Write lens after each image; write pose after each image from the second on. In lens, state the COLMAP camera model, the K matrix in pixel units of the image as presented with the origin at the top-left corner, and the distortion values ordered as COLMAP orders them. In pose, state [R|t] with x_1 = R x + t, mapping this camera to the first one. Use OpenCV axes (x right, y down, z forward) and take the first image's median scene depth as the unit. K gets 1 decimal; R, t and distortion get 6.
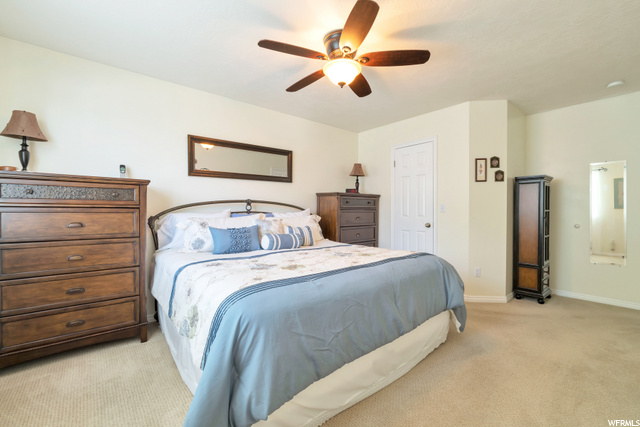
lens RADIAL K [[274.6, 0, 320.0], [0, 274.6, 213.5], [0, 0, 1]] dist [0.001453, -0.000048]
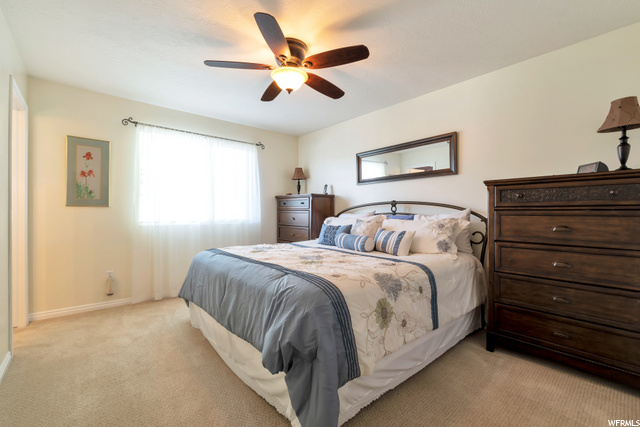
lens RADIAL K [[274.6, 0, 320.0], [0, 274.6, 213.5], [0, 0, 1]] dist [0.001453, -0.000048]
pose [[0.023590, 0.002598, -0.999718, 0.765200], [-0.008977, 0.999957, 0.002387, -0.005798], [0.999681, 0.008919, 0.023613, 0.742094]]
